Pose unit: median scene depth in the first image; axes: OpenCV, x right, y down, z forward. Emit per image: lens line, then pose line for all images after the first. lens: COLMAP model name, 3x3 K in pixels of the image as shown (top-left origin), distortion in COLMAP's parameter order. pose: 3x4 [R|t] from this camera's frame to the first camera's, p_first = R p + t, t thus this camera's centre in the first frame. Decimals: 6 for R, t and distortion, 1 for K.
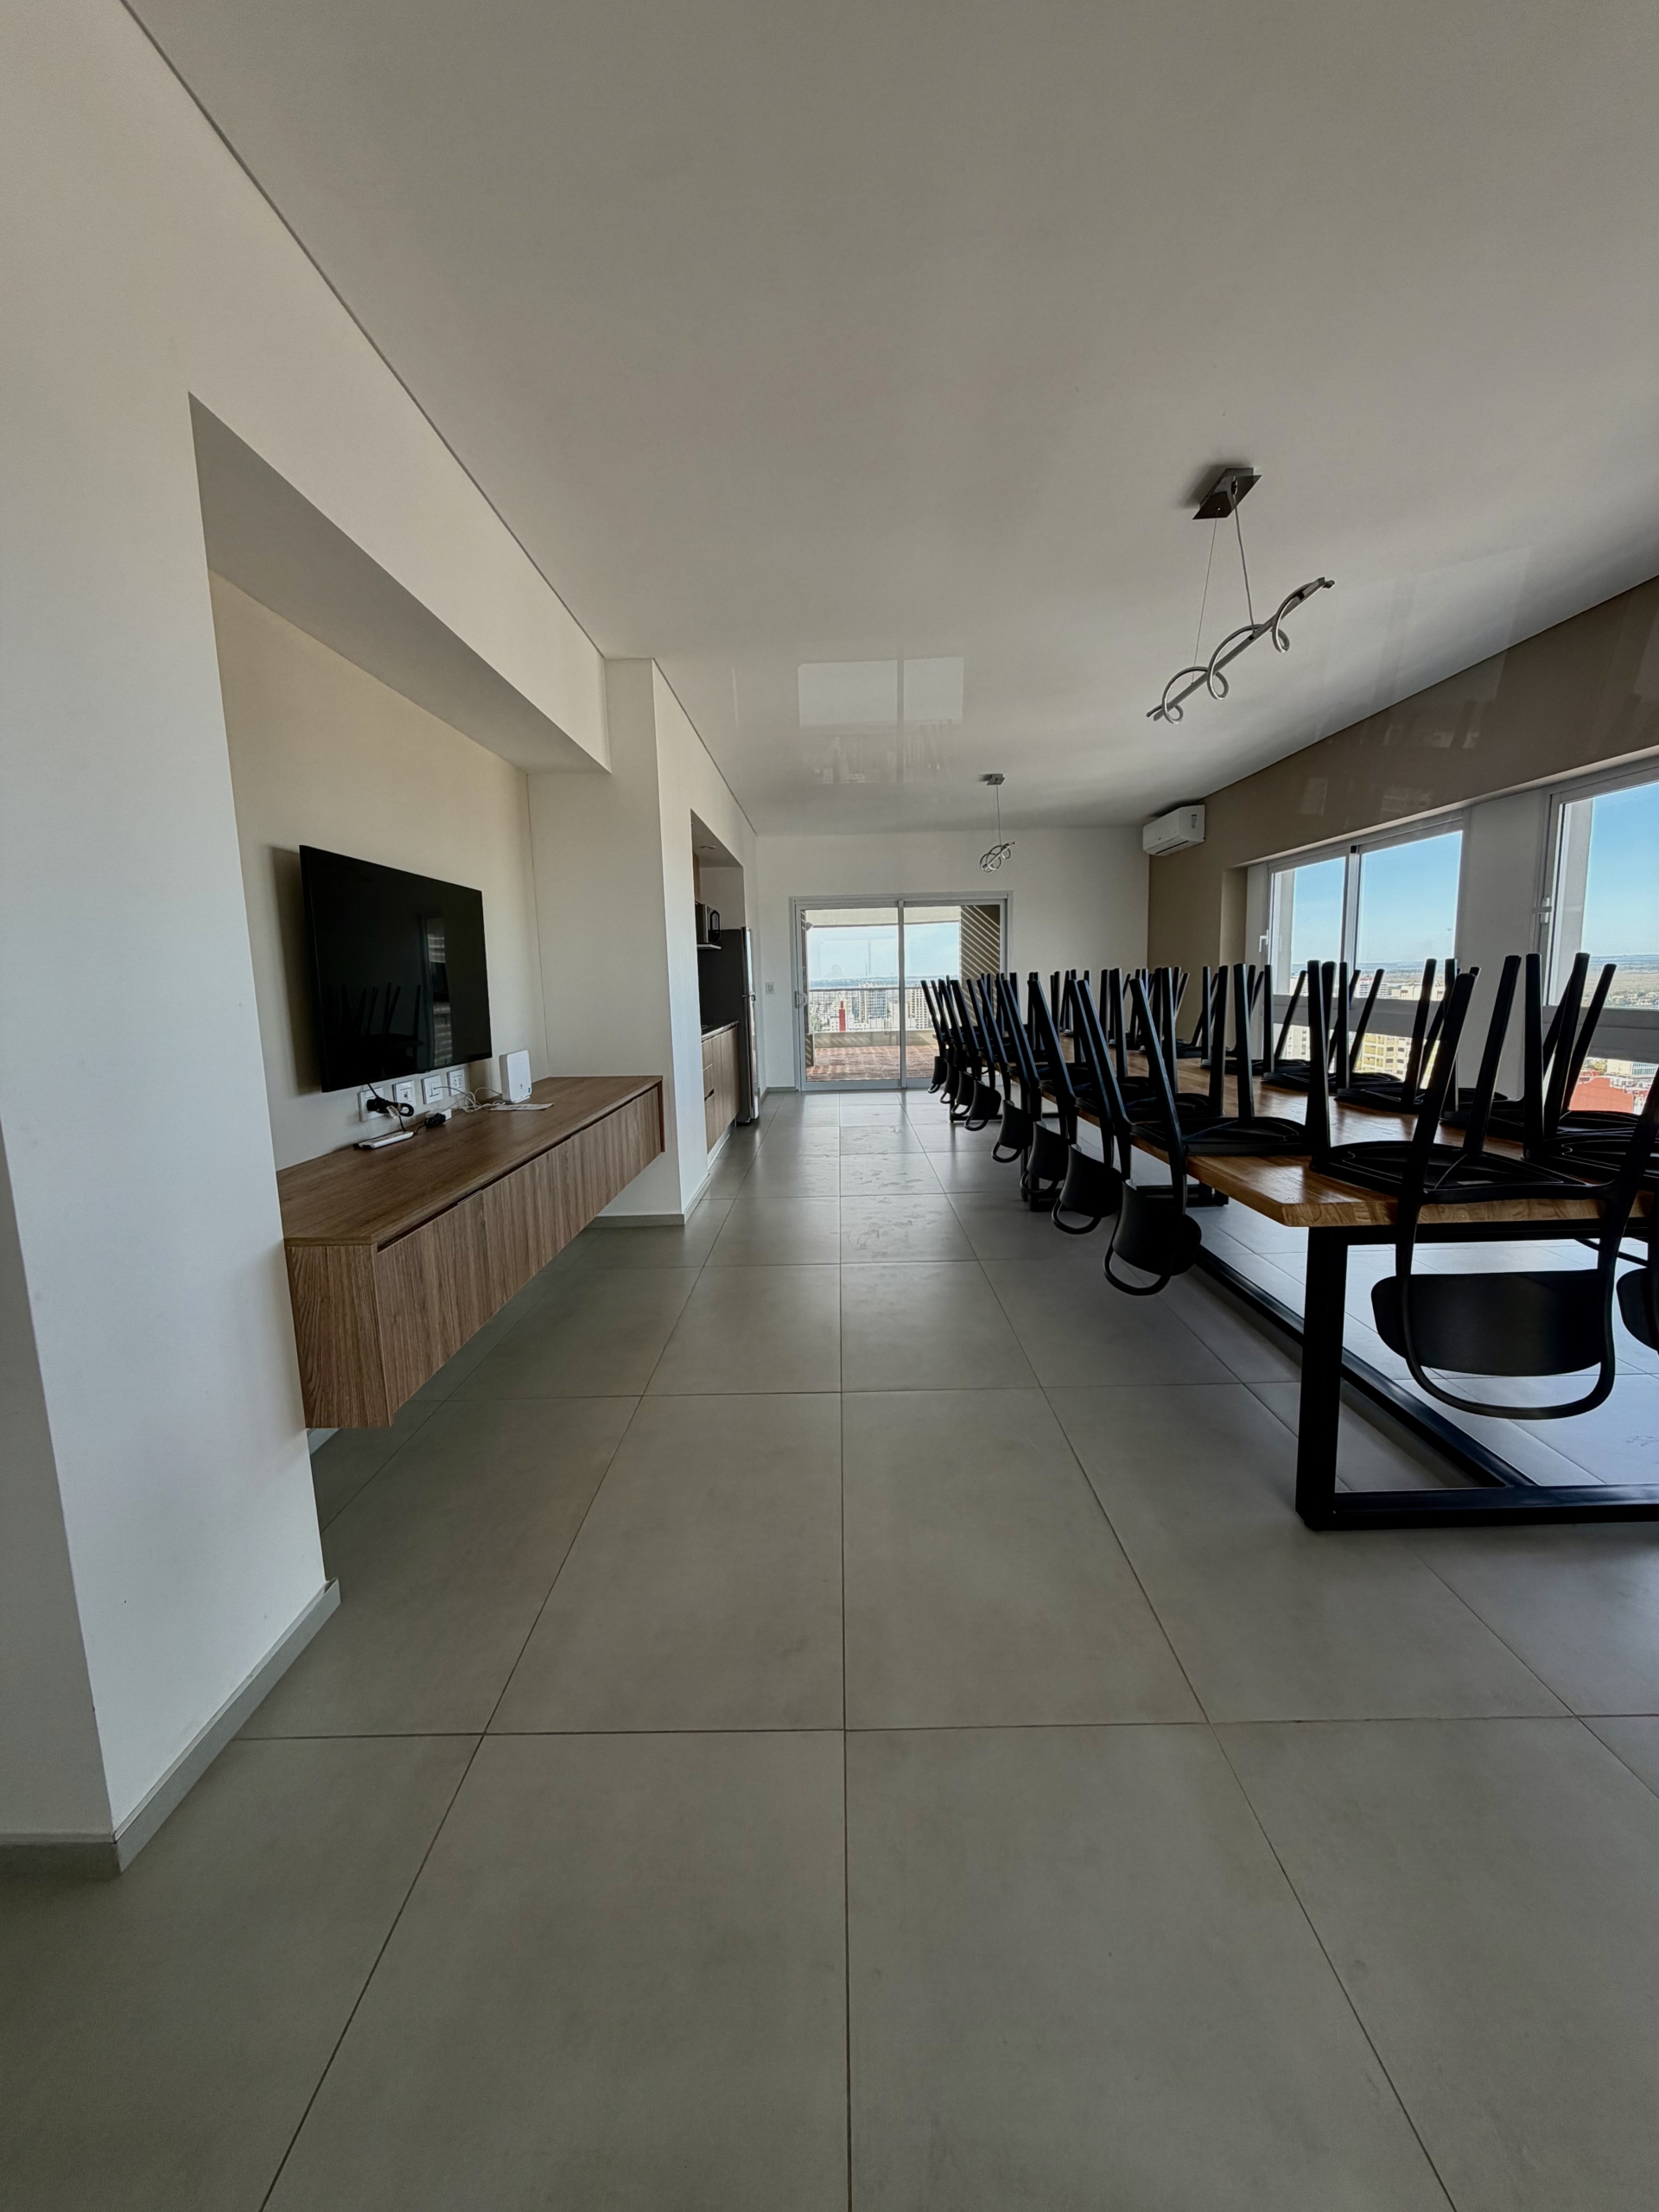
lens RADIAL K [[921.3, 0, 829.5], [0, 921.3, 1106.0], [0, 0, 1]] dist [-0.025204, -0.000160]
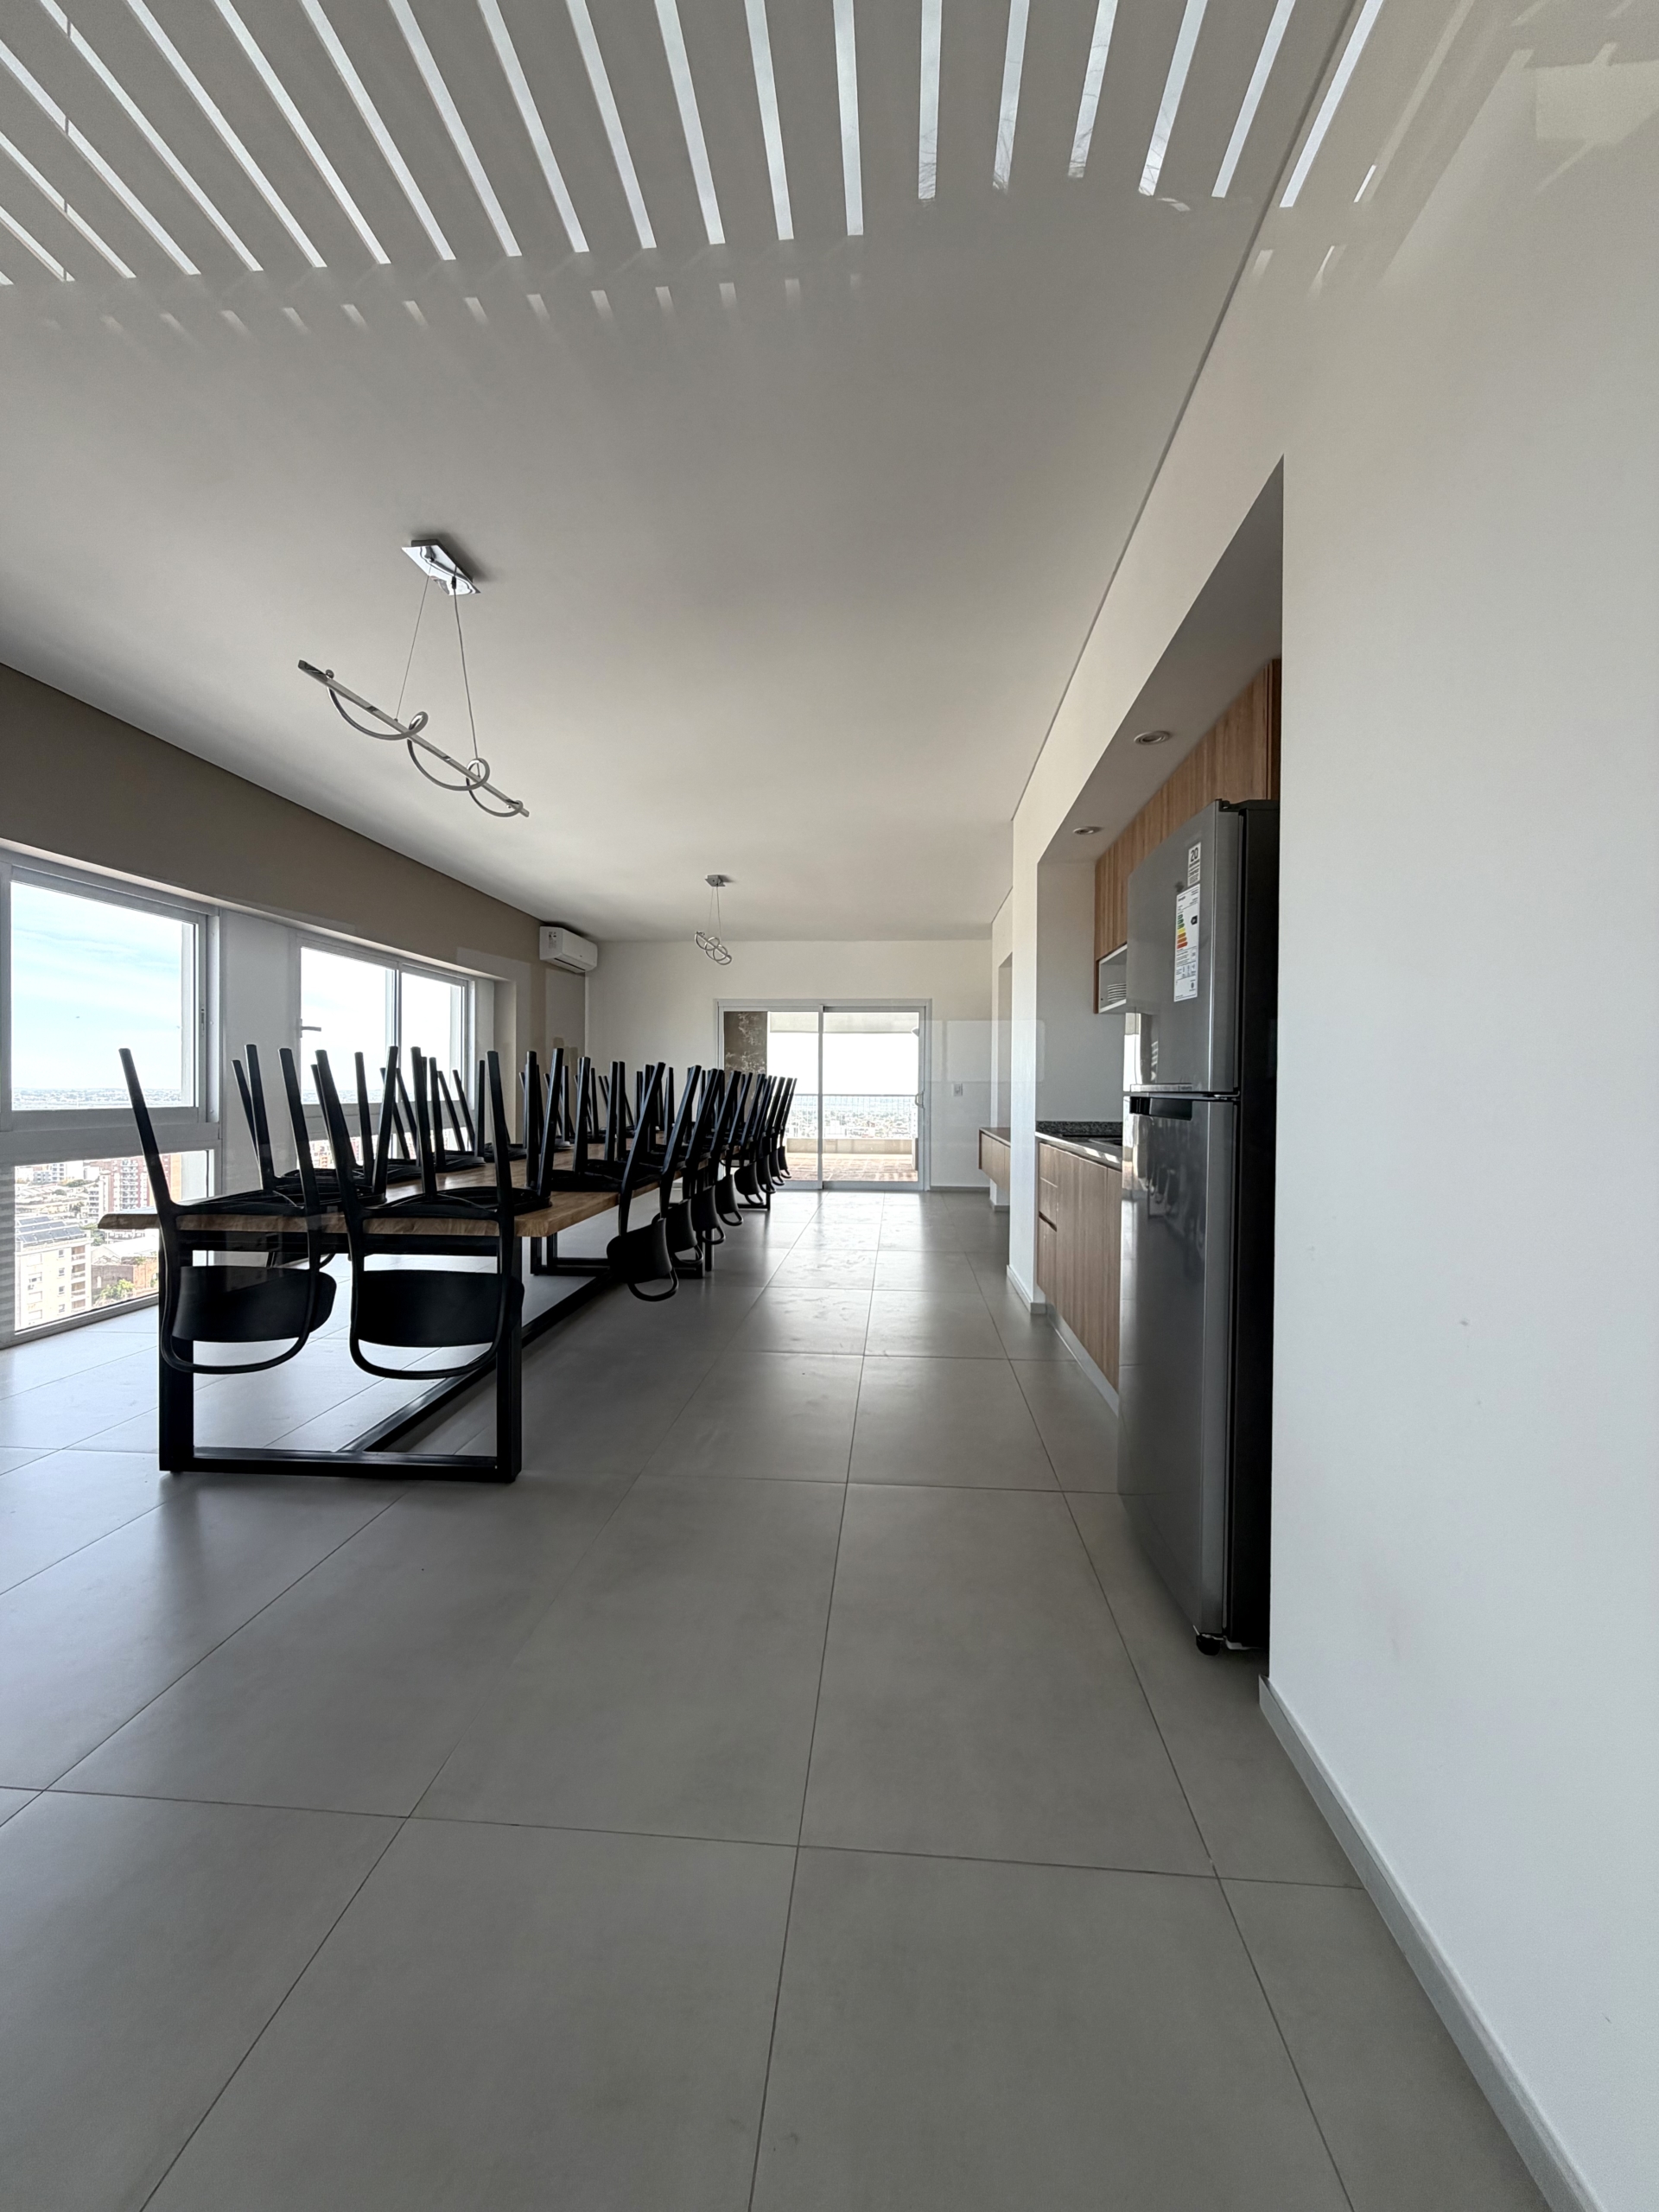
lens RADIAL K [[880.7, 0, 830.9], [0, 880.7, 1095.3], [0, 0, 1]] dist [-0.000989, 0.000056]
pose [[0.998135, 0.027880, -0.054313, 0.118045], [-0.034052, 0.992637, -0.116246, 0.002926], [0.050672, 0.117879, 0.991734, -0.024203]]
